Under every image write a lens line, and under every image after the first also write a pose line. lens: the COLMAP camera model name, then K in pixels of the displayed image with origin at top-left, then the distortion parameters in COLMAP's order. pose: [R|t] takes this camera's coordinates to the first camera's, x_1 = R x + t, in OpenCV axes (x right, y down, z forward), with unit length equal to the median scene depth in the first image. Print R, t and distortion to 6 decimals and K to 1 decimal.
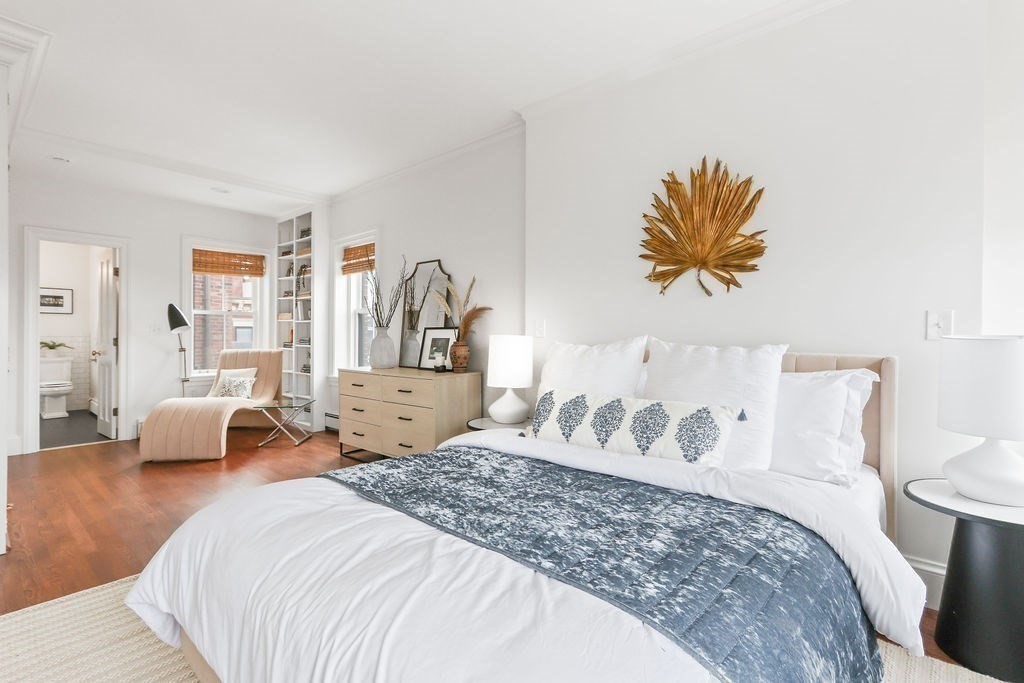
lens RADIAL K [[461.1, 0, 510.9], [0, 461.1, 336.8], [0, 0, 1]] dist [-0.001742, -0.000996]
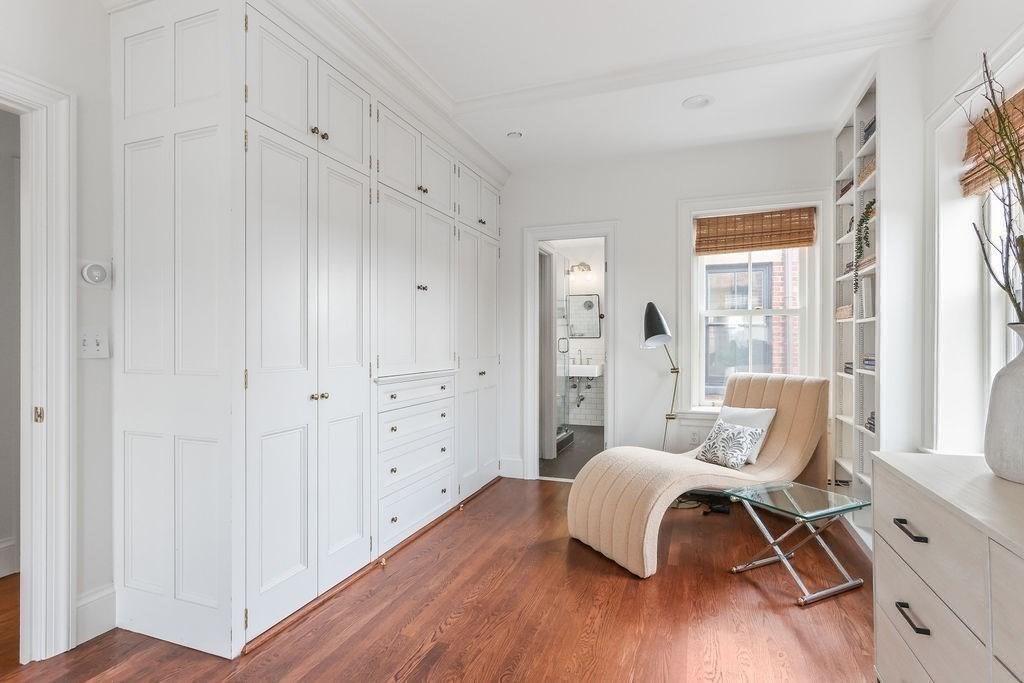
lens RADIAL K [[522.3, 0, 507.4], [0, 522.3, 340.2], [0, 0, 1]] dist [0.011200, -0.000218]
pose [[0.350709, -0.010583, -0.936425, -0.081357], [-0.005105, 0.999900, -0.013213, -0.004264], [0.936471, 0.009414, 0.350620, 0.478394]]
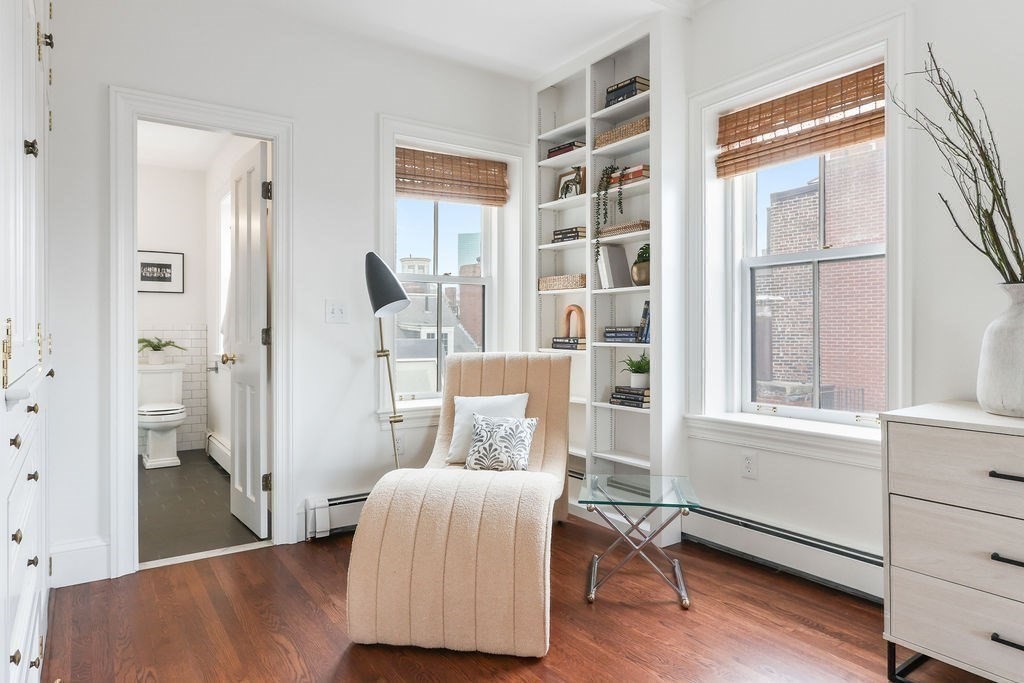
lens RADIAL K [[622.0, 0, 508.8], [0, 622.0, 332.9], [0, 0, 1]] dist [-0.018624, 0.006352]
pose [[0.965507, -0.005420, -0.260320, -0.401131], [0.005168, 0.999985, -0.001654, 0.008525], [0.260325, 0.000251, 0.965521, 0.396621]]
